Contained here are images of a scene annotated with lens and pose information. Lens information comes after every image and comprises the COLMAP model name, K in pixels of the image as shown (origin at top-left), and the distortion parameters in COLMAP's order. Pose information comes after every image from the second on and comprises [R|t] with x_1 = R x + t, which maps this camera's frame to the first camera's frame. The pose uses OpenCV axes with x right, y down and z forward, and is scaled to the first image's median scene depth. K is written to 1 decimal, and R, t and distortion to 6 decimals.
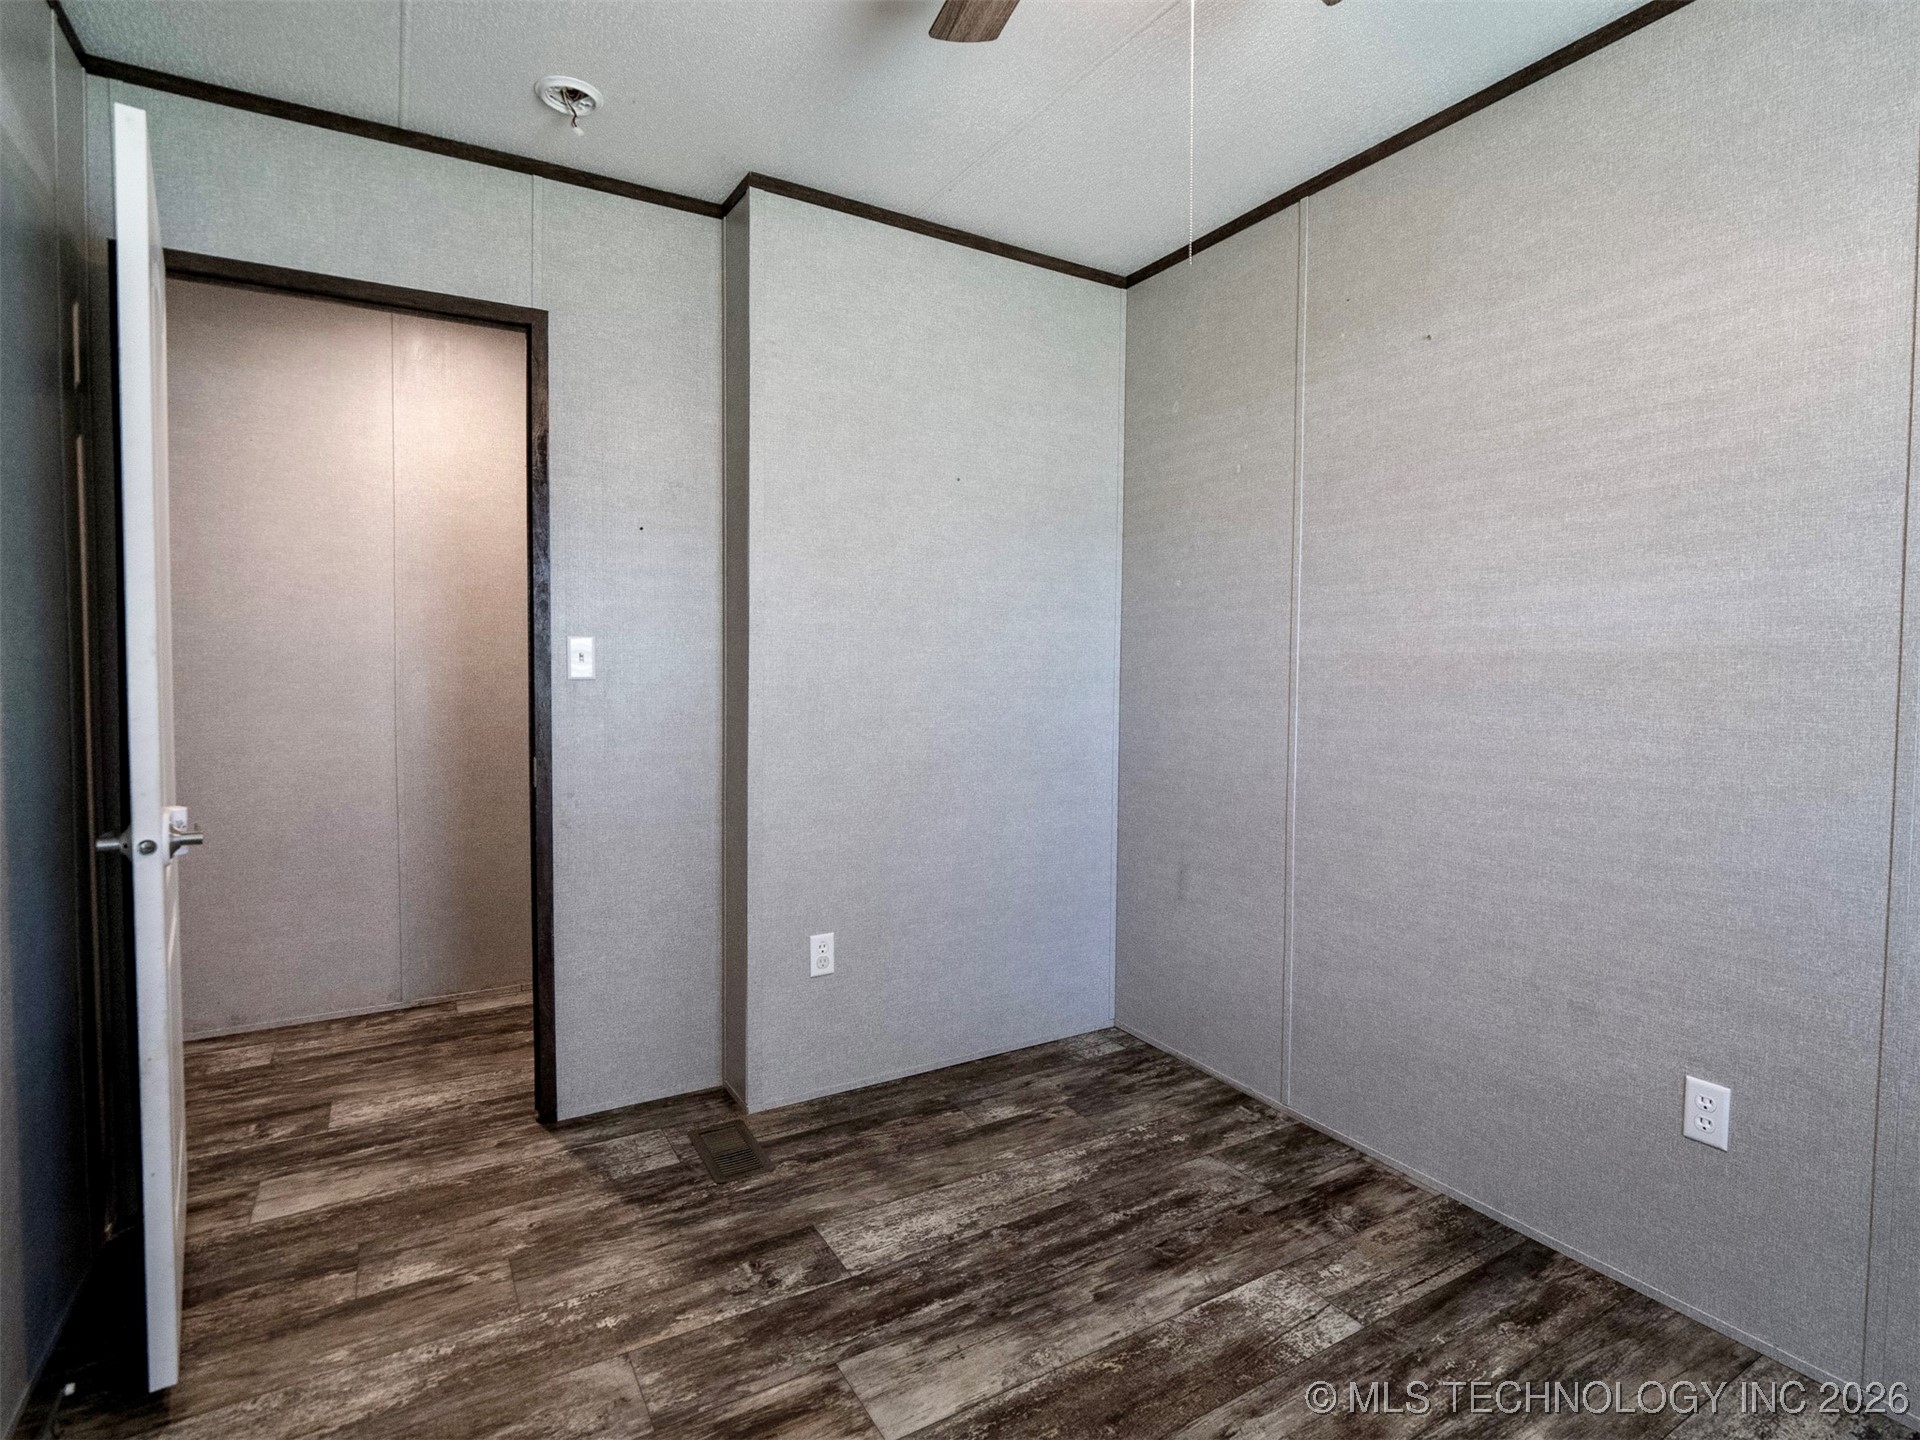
lens RADIAL K [[980.1, 0, 982.7], [0, 980.1, 705.7], [0, 0, 1]] dist [-0.009745, -0.000710]
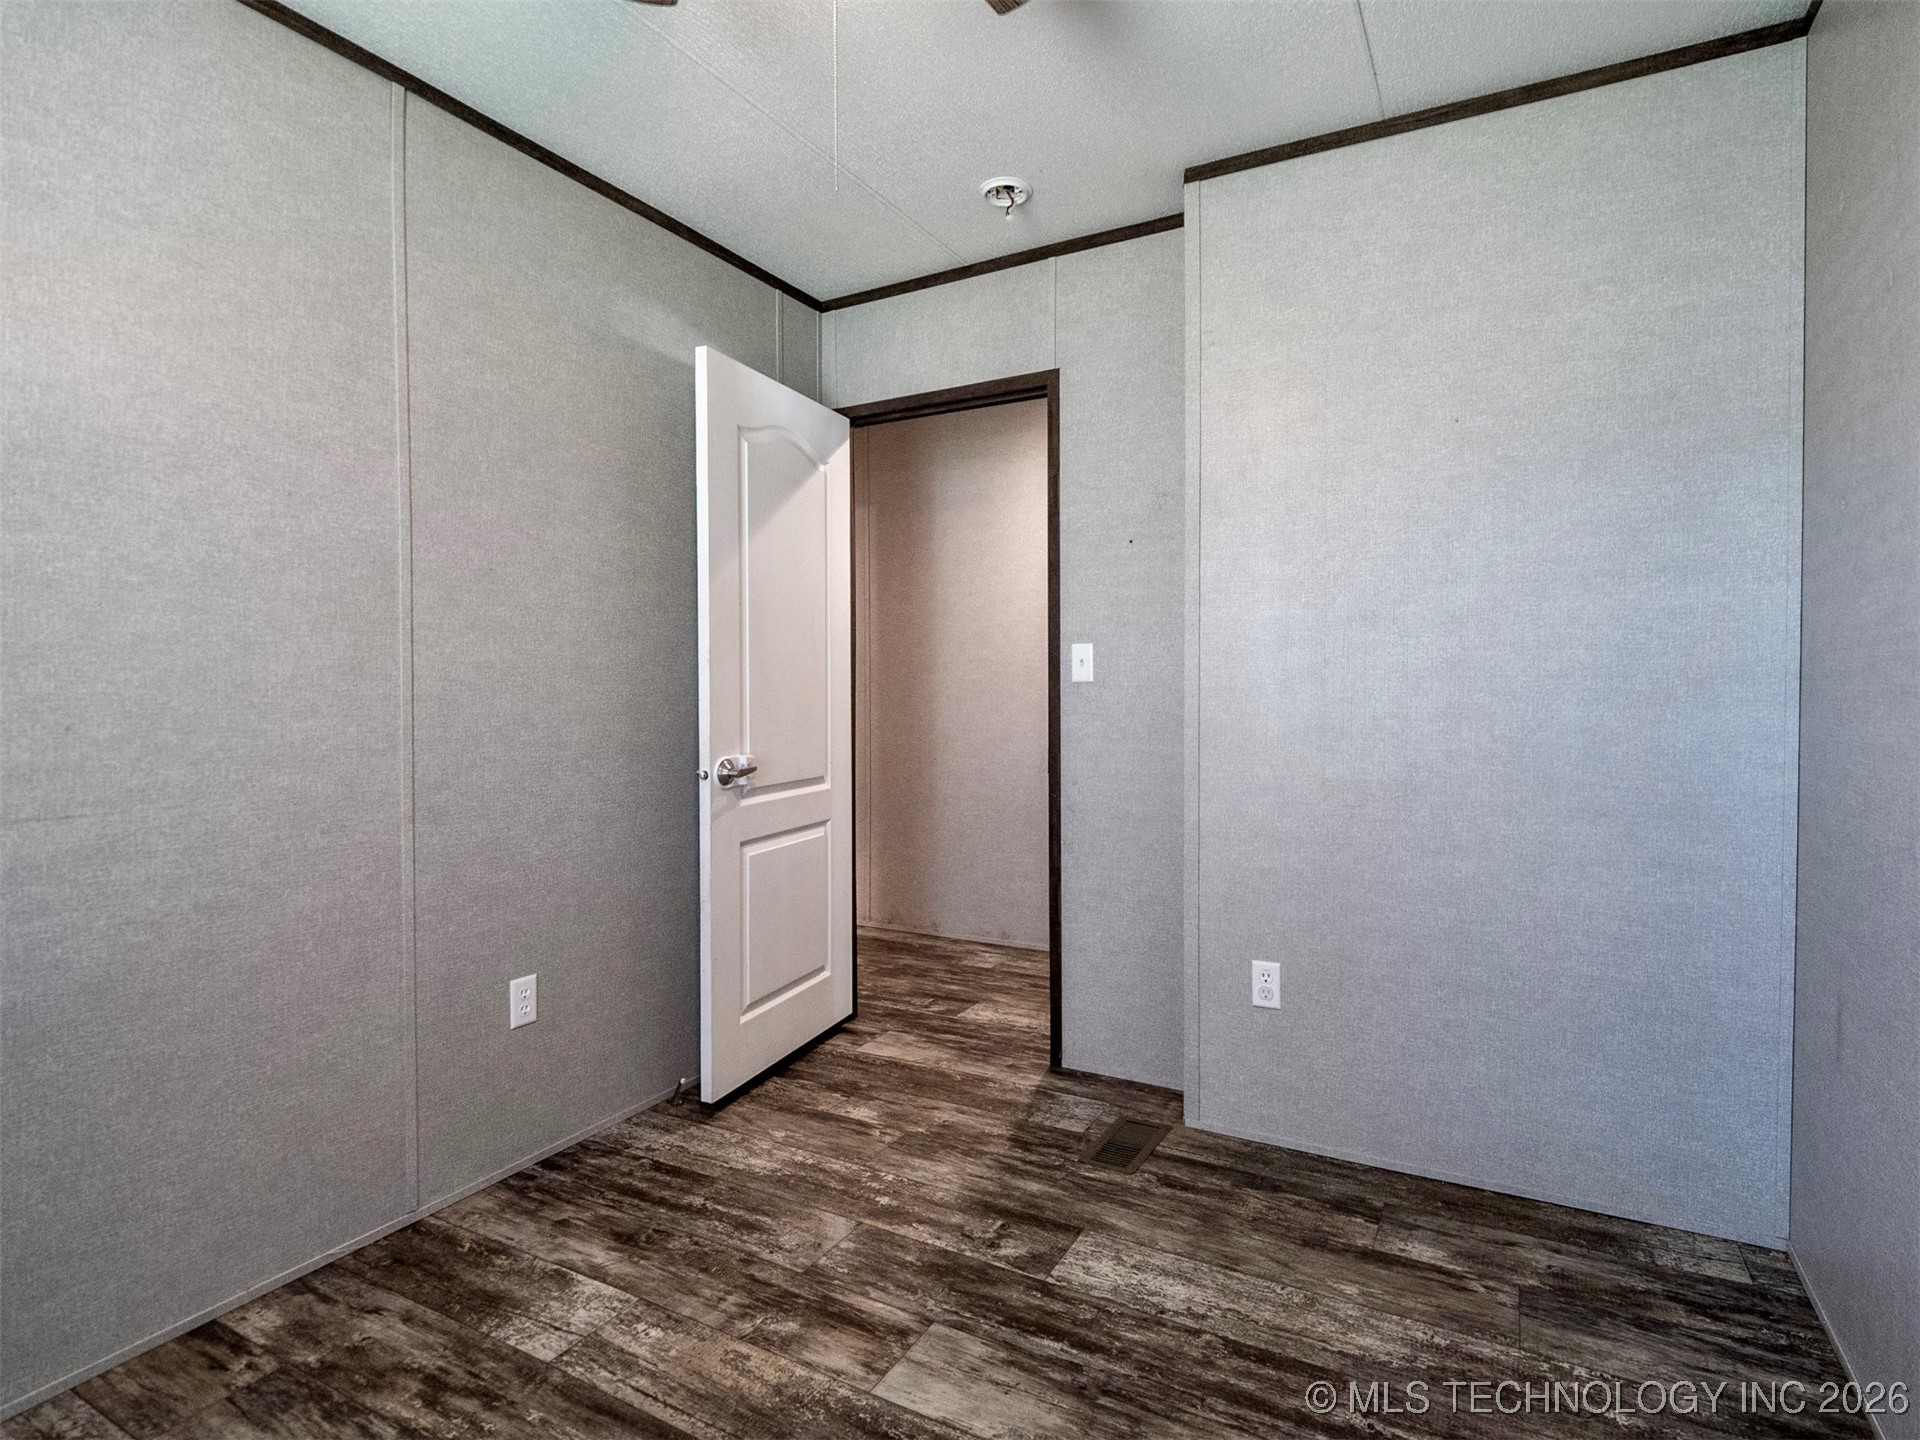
lens RADIAL K [[988.7, 0, 981.5], [0, 988.7, 702.9], [0, 0, 1]] dist [-0.005774, -0.001700]
pose [[0.504638, 0.008174, -0.863292, 0.572948], [-0.032654, 0.999420, -0.009625, 0.014392], [0.862713, 0.033047, 0.504613, 0.357712]]
